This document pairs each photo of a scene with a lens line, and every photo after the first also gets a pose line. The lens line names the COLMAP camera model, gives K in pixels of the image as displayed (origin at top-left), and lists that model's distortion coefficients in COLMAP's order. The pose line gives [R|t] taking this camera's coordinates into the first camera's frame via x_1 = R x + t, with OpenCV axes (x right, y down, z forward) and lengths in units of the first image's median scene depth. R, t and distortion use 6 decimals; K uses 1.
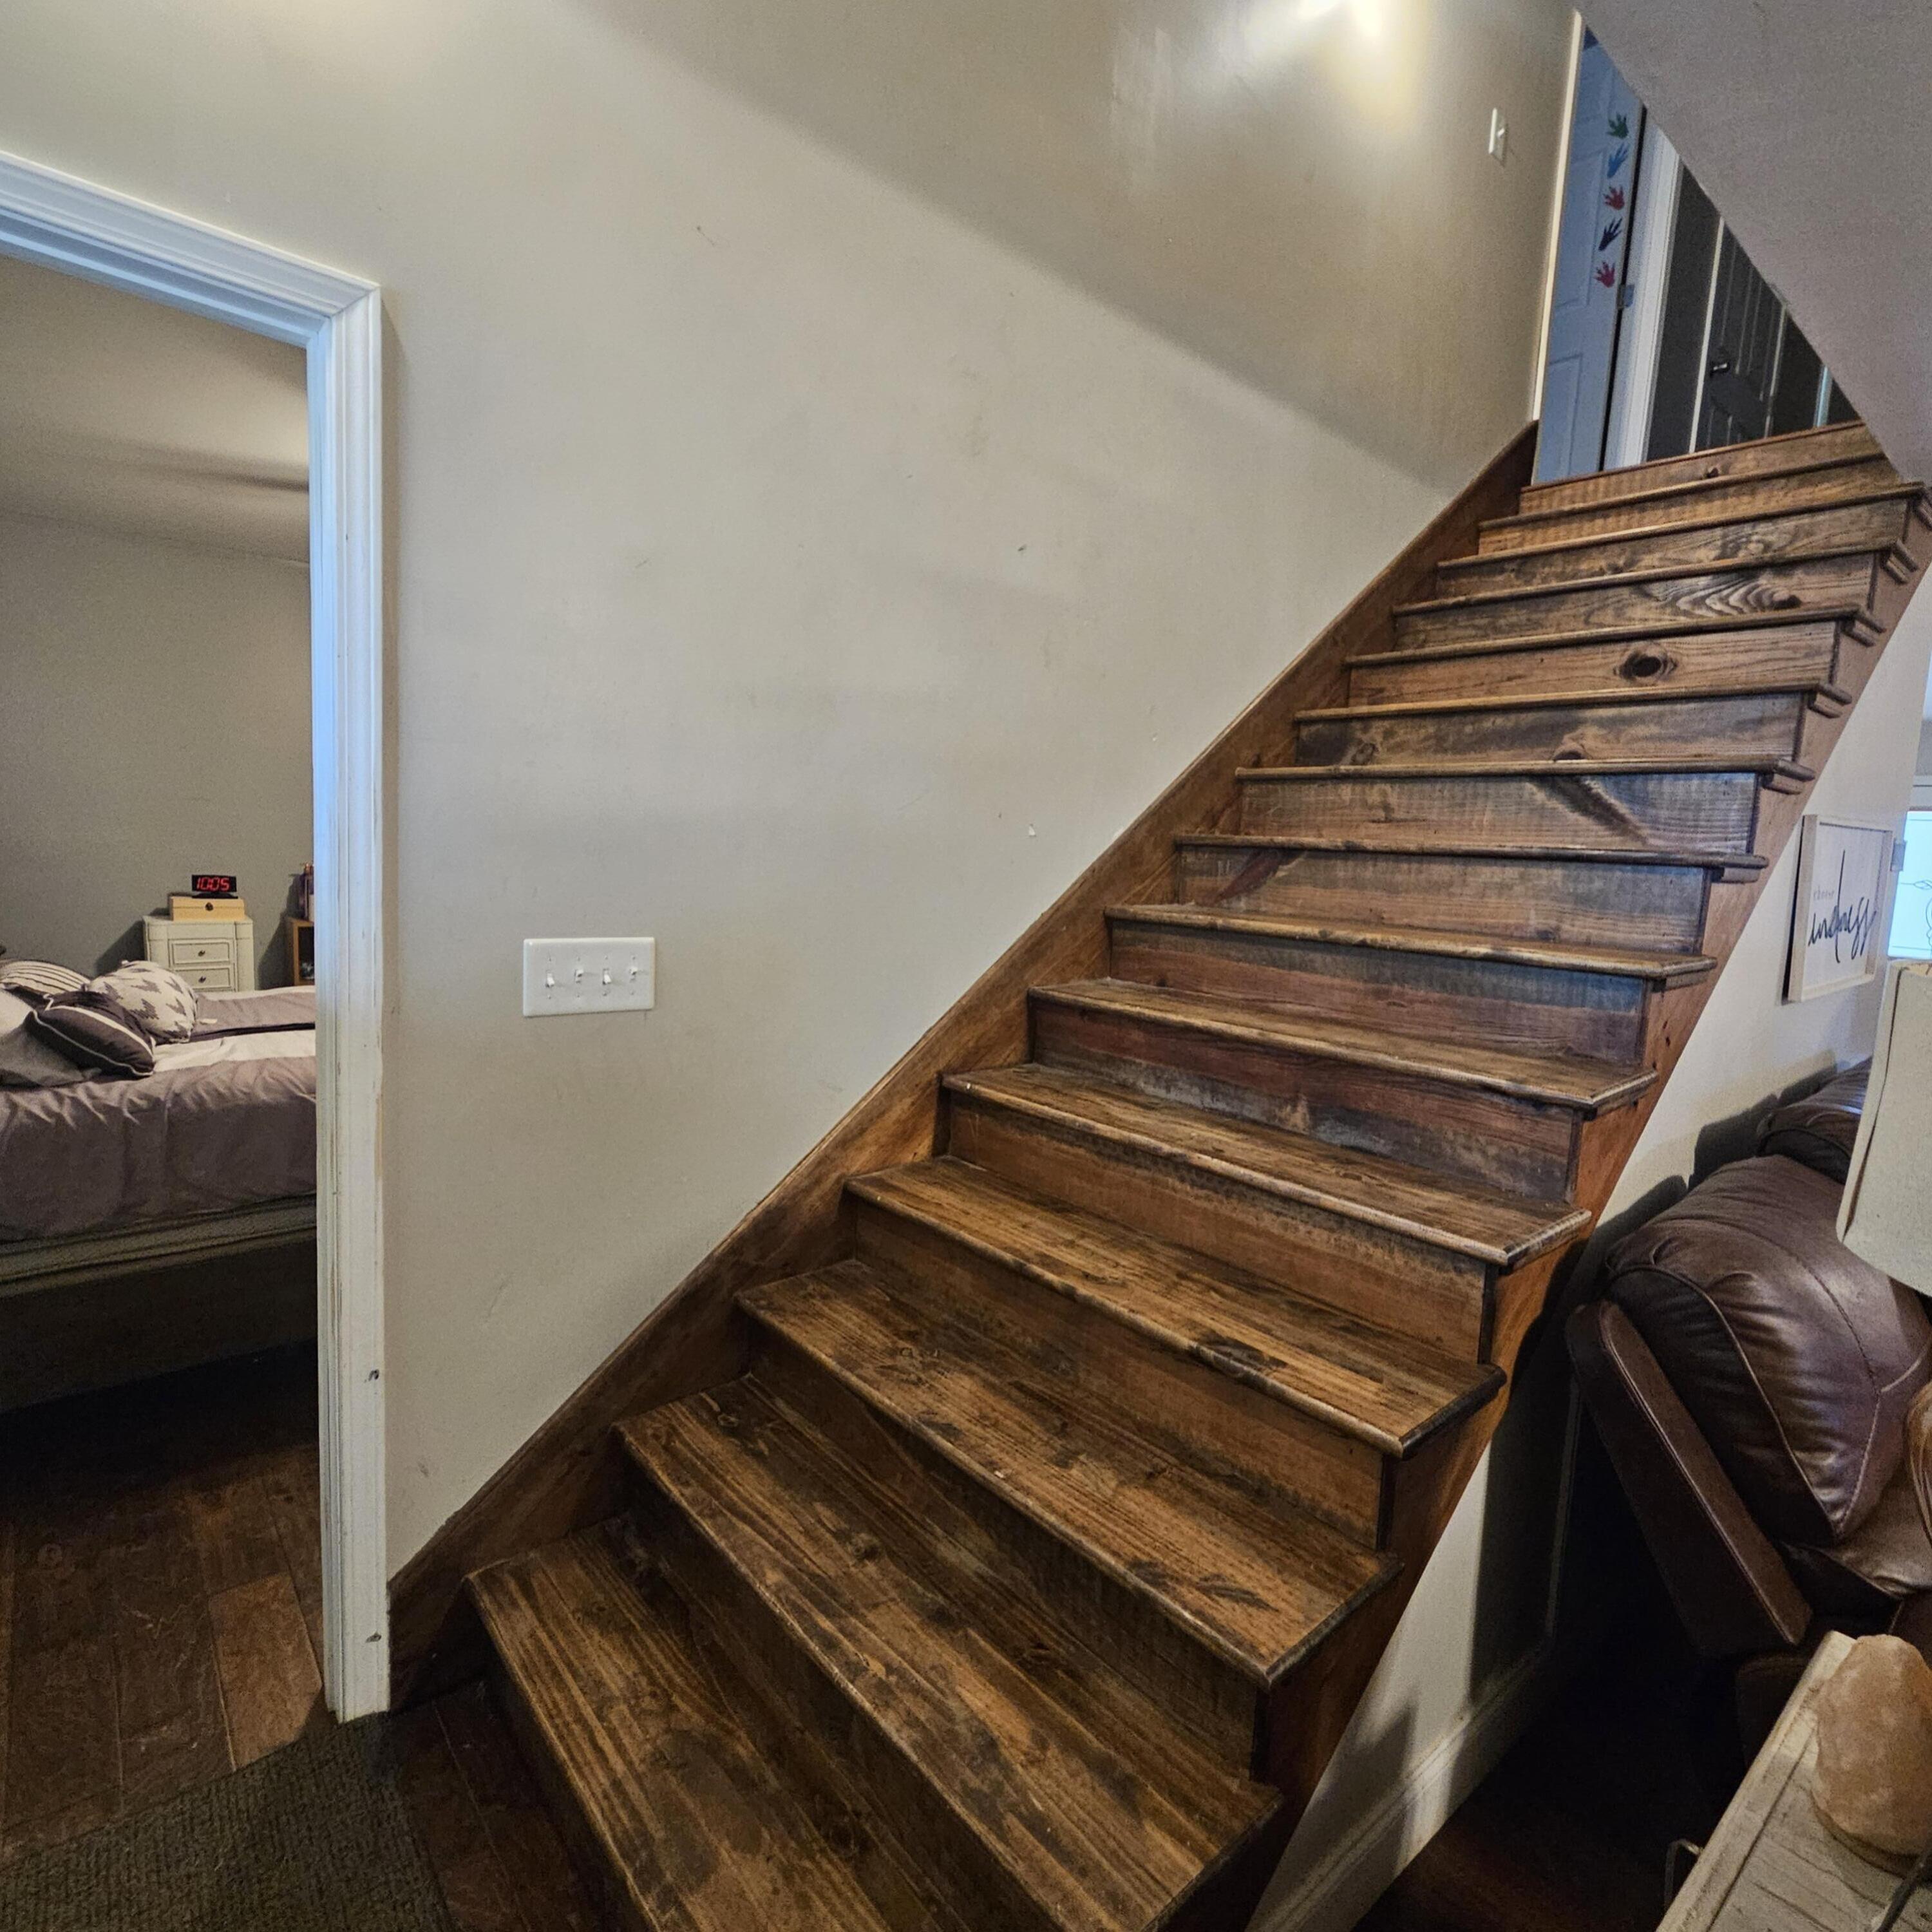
lens RADIAL K [[1063.9, 0, 965.8], [0, 1063.9, 969.1], [0, 0, 1]] dist [-0.010504, 0.004996]
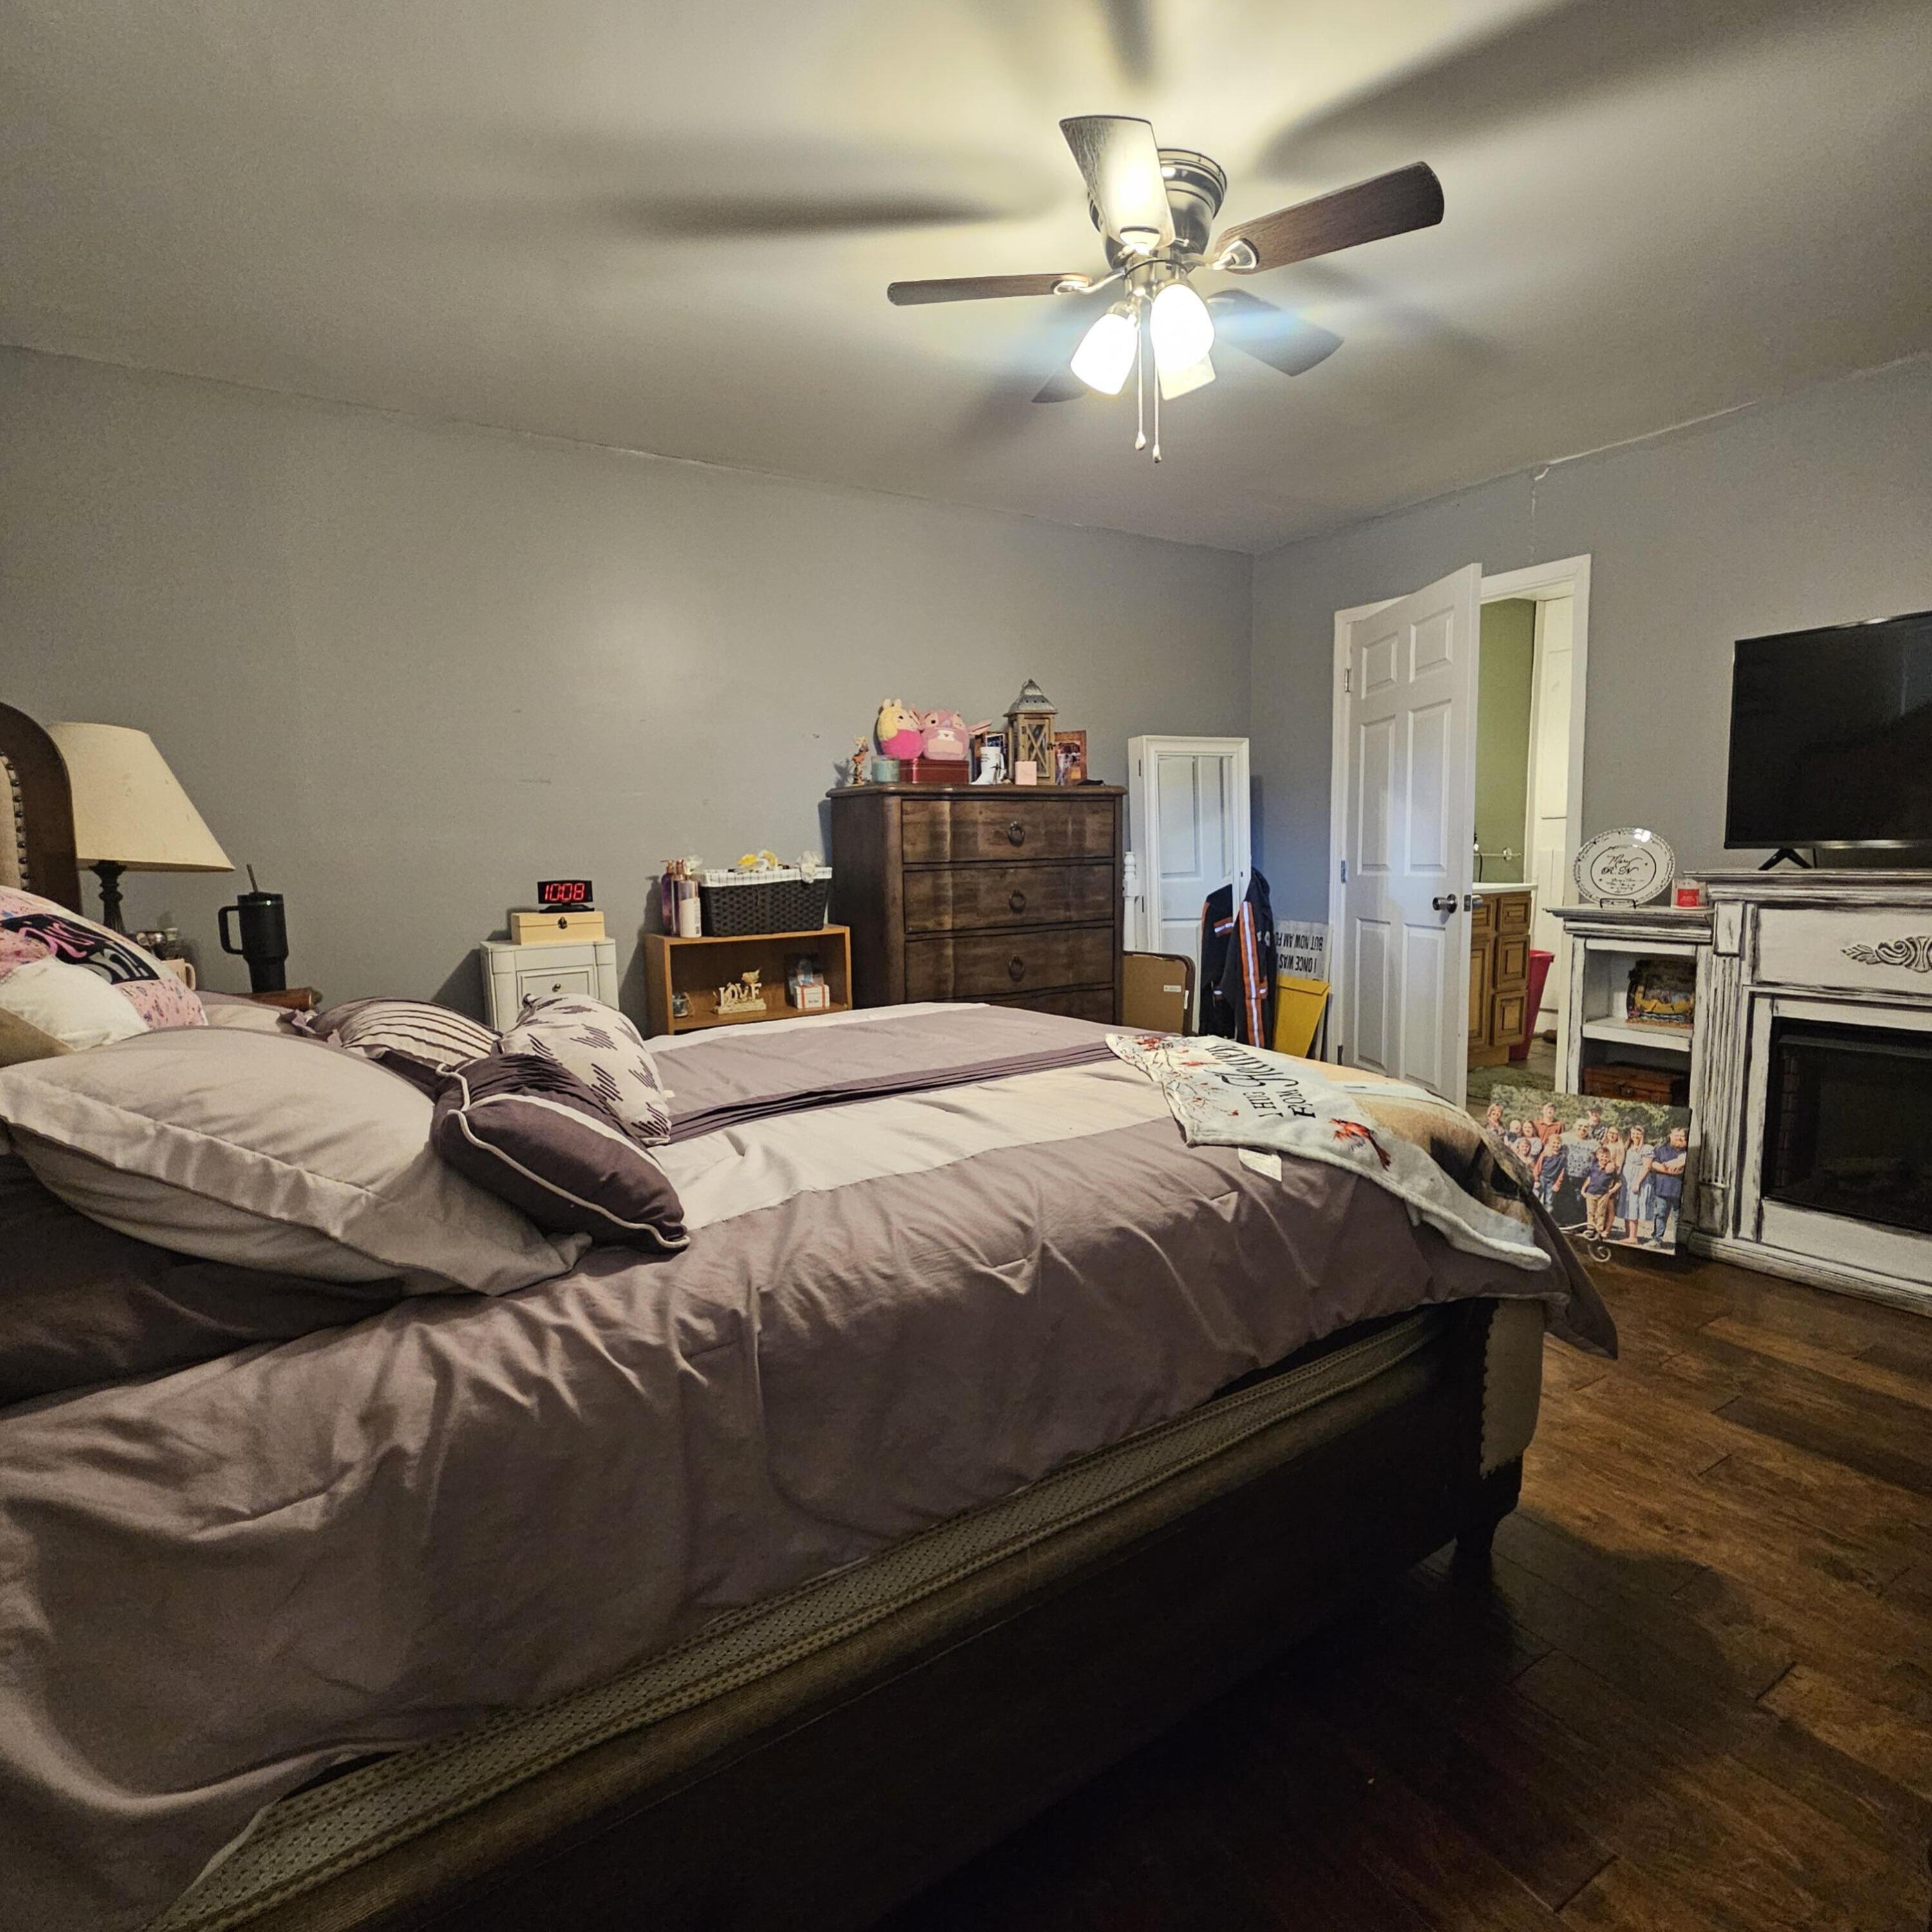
lens RADIAL K [[1063.9, 0, 962.8], [0, 1063.9, 969.0], [0, 0, 1]] dist [-0.010504, 0.004996]
pose [[0.983727, -0.059215, -0.169633, -0.584682], [0.057008, 0.998214, -0.017856, 0.002205], [0.170387, 0.007895, 0.985346, 0.595551]]
